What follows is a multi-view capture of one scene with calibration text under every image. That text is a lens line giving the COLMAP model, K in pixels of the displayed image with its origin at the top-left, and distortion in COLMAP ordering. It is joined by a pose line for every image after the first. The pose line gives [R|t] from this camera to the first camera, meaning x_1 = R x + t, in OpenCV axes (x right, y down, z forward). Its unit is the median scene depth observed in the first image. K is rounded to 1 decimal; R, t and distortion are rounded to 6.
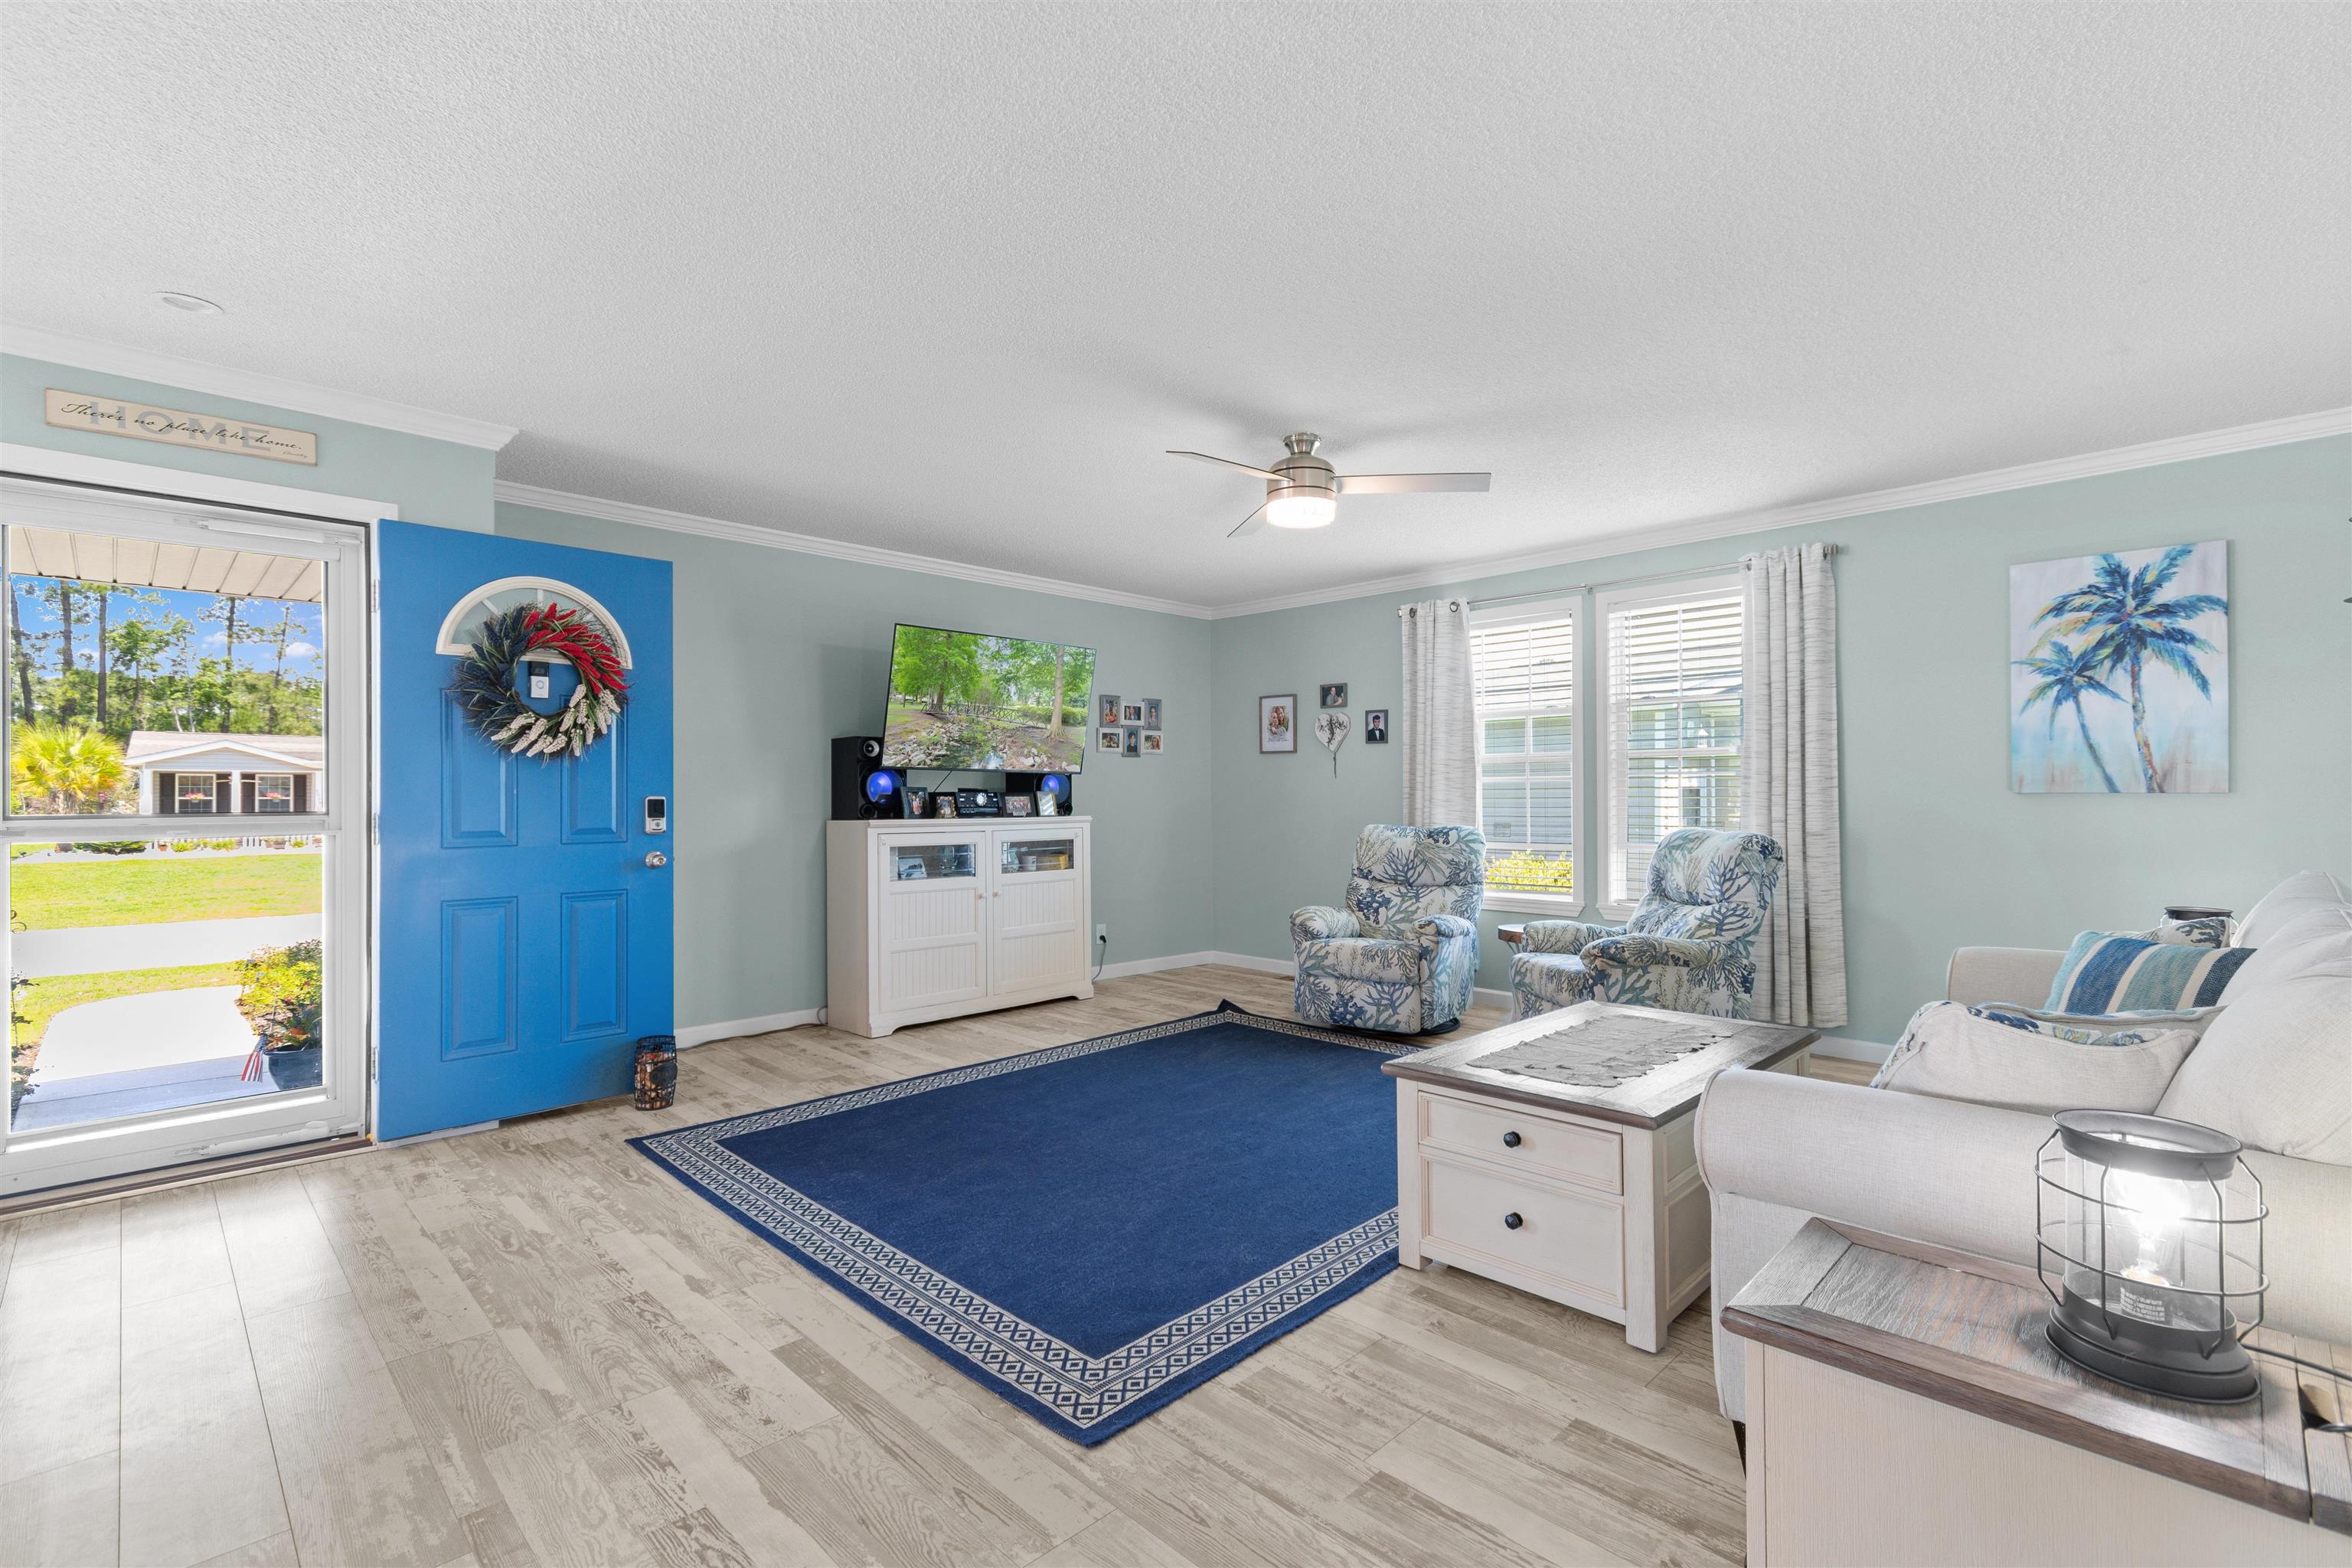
lens RADIAL K [[1046.0, 0, 1156.1], [0, 1046.0, 794.3], [0, 0, 1]] dist [0.007458, -0.000146]
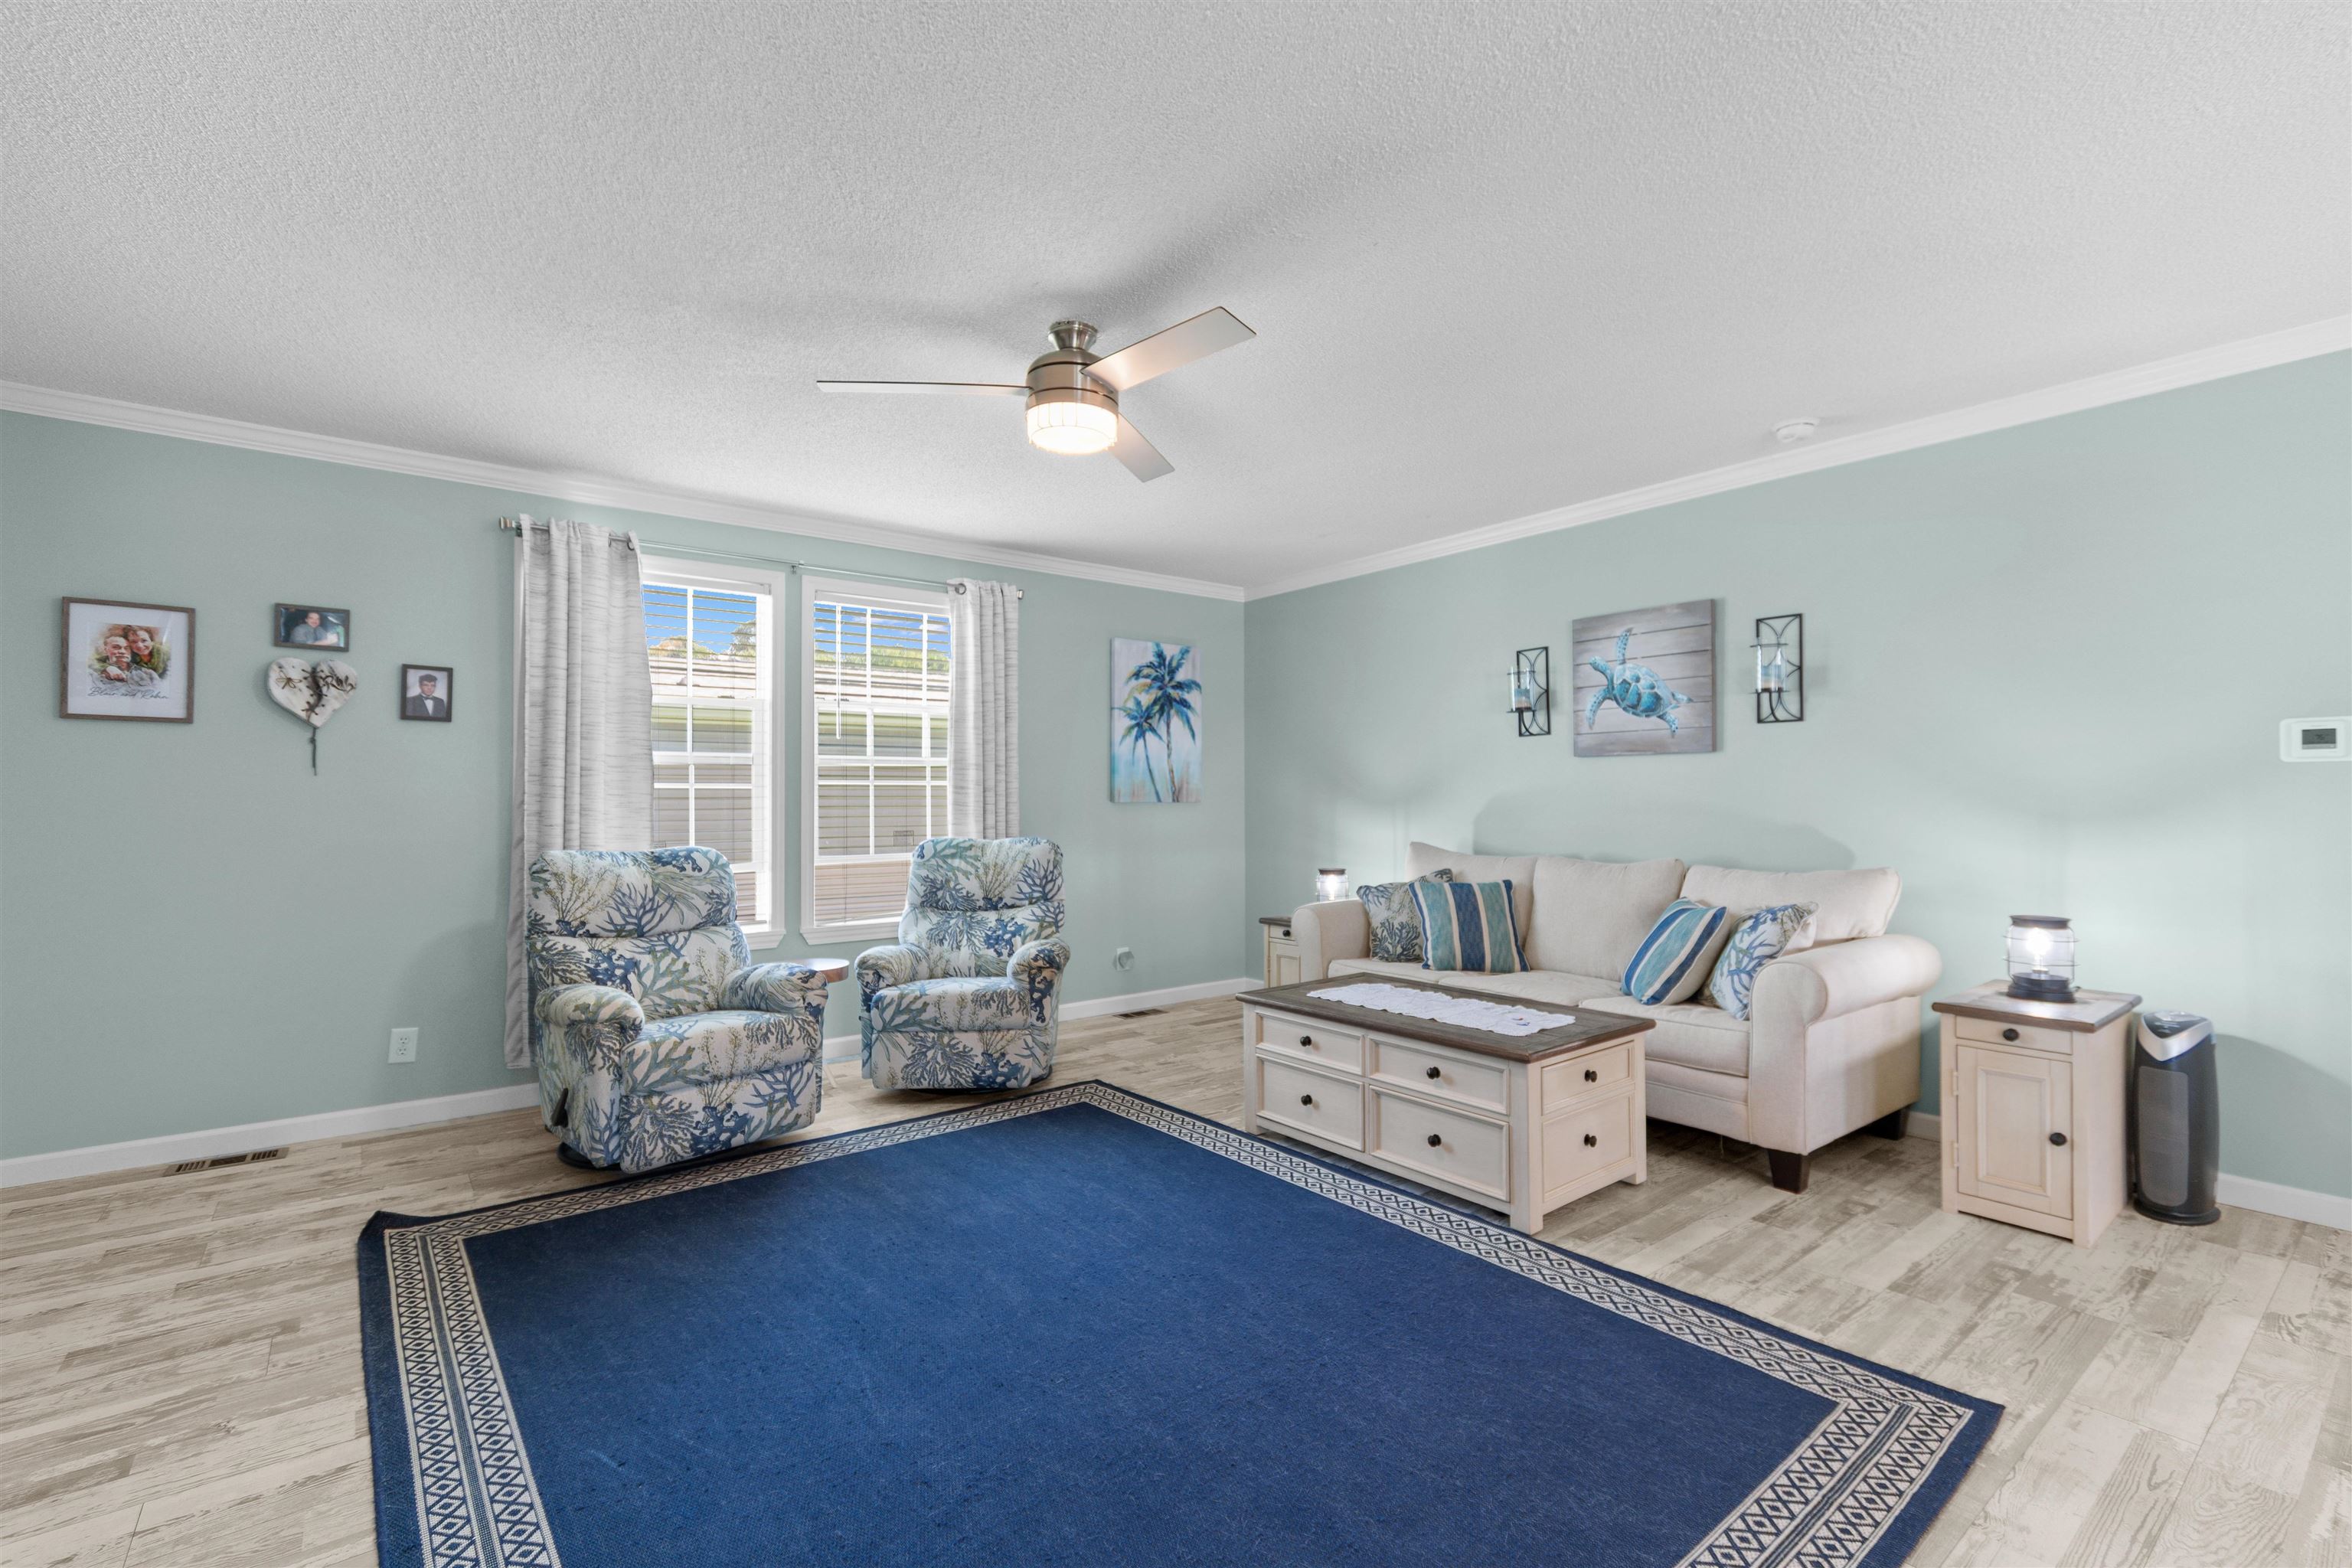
lens RADIAL K [[1046.0, 0, 1194.1], [0, 1046.0, 793.7], [0, 0, 1]] dist [0.007458, -0.000146]
pose [[0.097228, 0.010213, 0.995210, -0.471200], [0.002400, 0.999942, -0.010496, 0.001840], [-0.995259, 0.003409, 0.097198, 0.662119]]
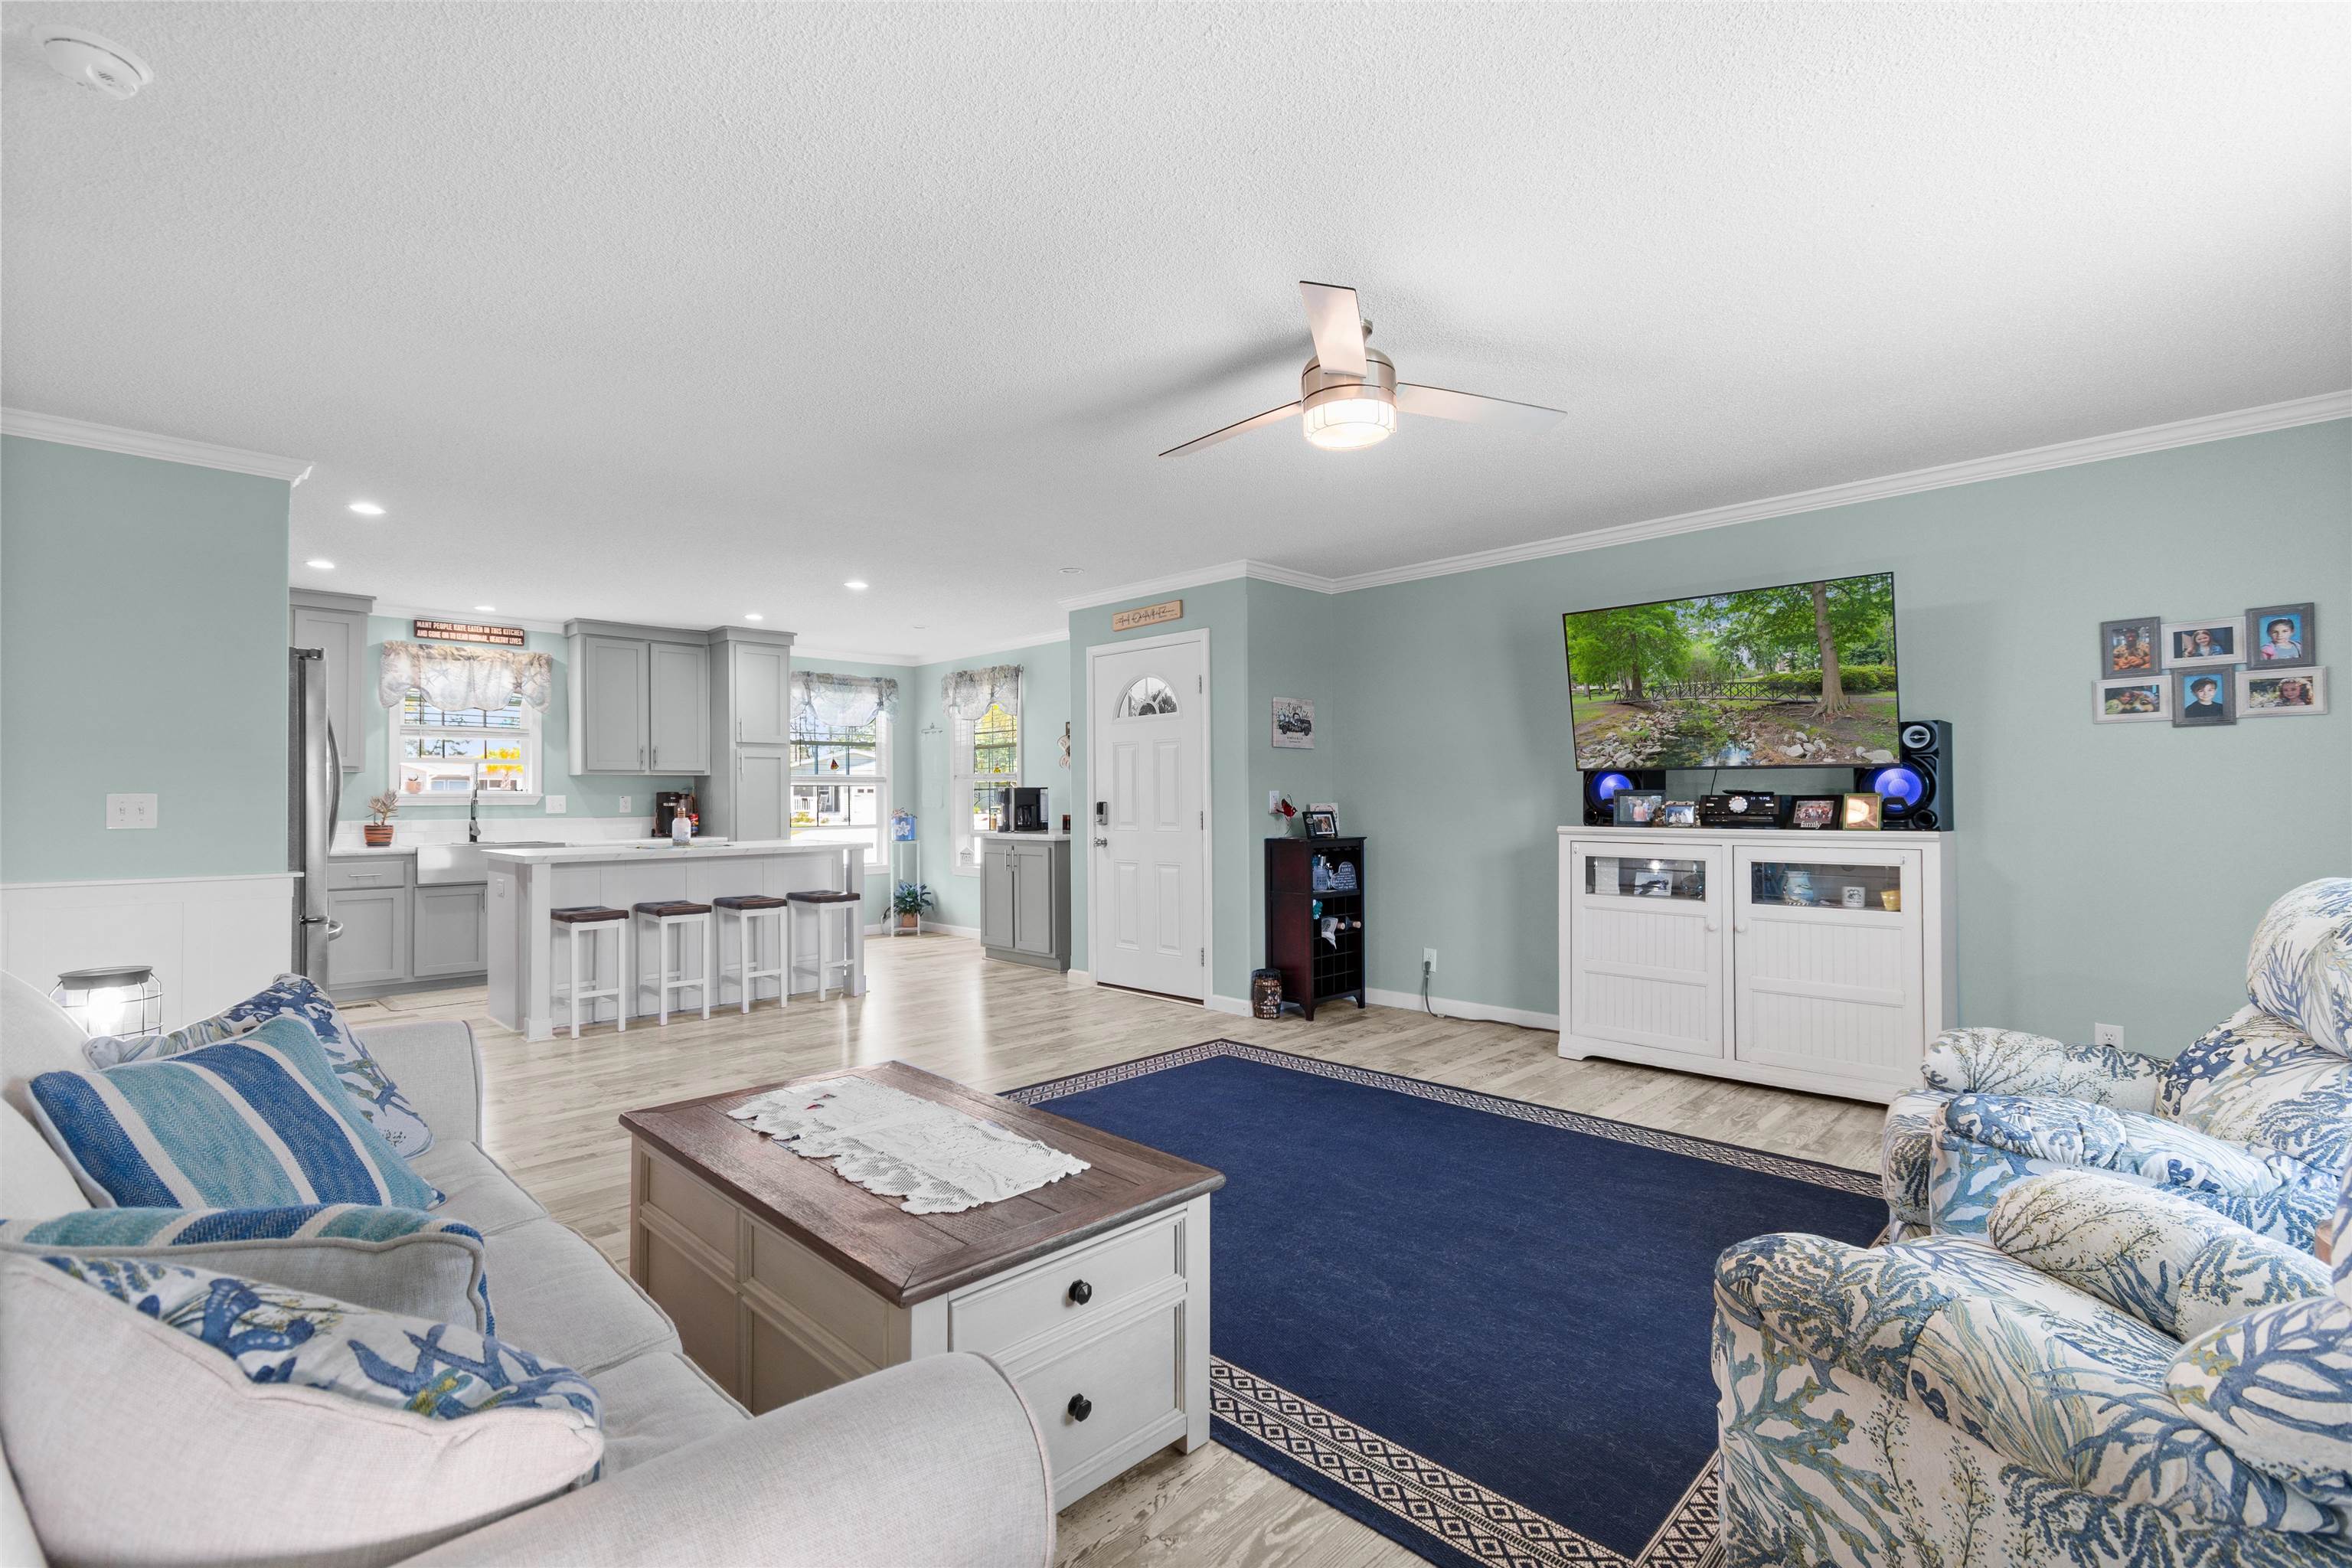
lens RADIAL K [[1046.0, 0, 1192.3], [0, 1046.0, 789.8], [0, 0, 1]] dist [0.007458, -0.000146]
pose [[0.026838, -0.006756, -0.999617, 0.694538], [0.005241, 0.999964, -0.006618, -0.003915], [0.999626, -0.005061, 0.026872, 0.676777]]
